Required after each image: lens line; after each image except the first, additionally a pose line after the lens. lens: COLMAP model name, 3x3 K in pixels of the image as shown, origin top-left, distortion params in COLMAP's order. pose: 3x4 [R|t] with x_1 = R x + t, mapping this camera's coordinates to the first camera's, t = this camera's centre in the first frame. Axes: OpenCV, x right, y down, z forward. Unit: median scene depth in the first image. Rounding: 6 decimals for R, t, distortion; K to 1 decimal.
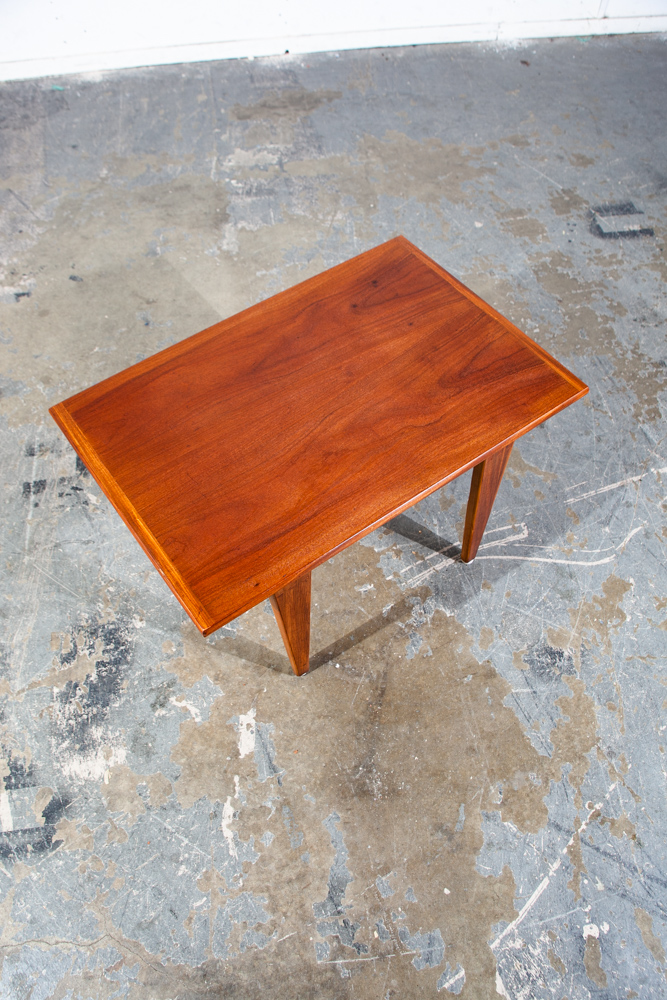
lens RADIAL K [[847.9, 0, 331.5], [0, 847.9, 535.9], [0, 0, 1]] dist [-0.156112, 0.082922]
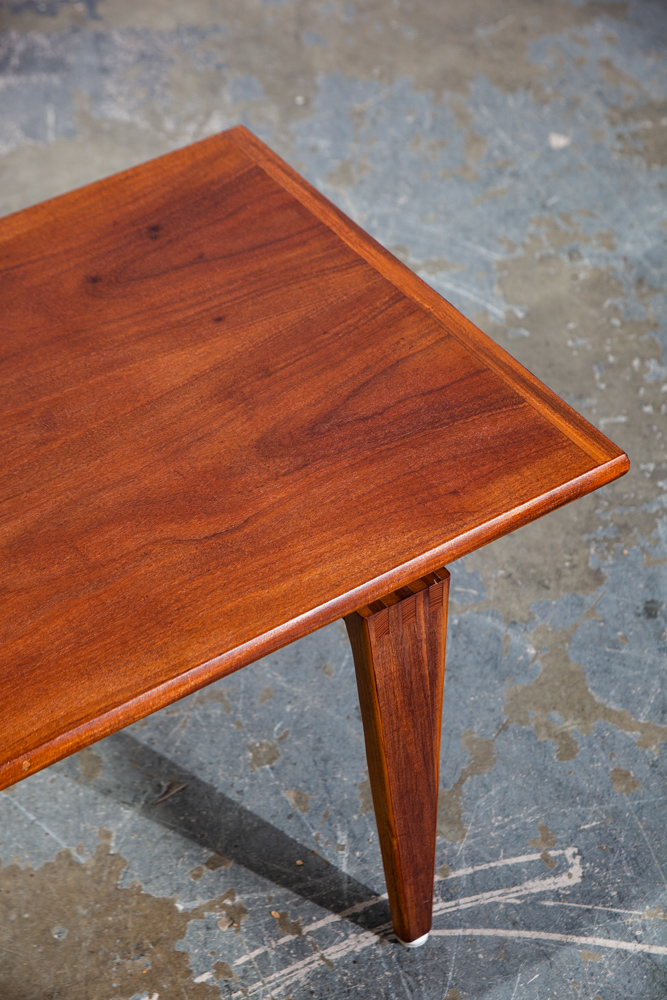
lens RADIAL K [[2310.8, 0, 317.7], [0, 2310.8, 503.2], [0, 0, 1]] dist [0.438167, 0.000000]
pose [[0.997968, 0.012500, -0.062477, 0.187029], [-0.027441, 0.969289, -0.244388, 0.102133], [0.057504, 0.245606, 0.967663, -0.083506]]
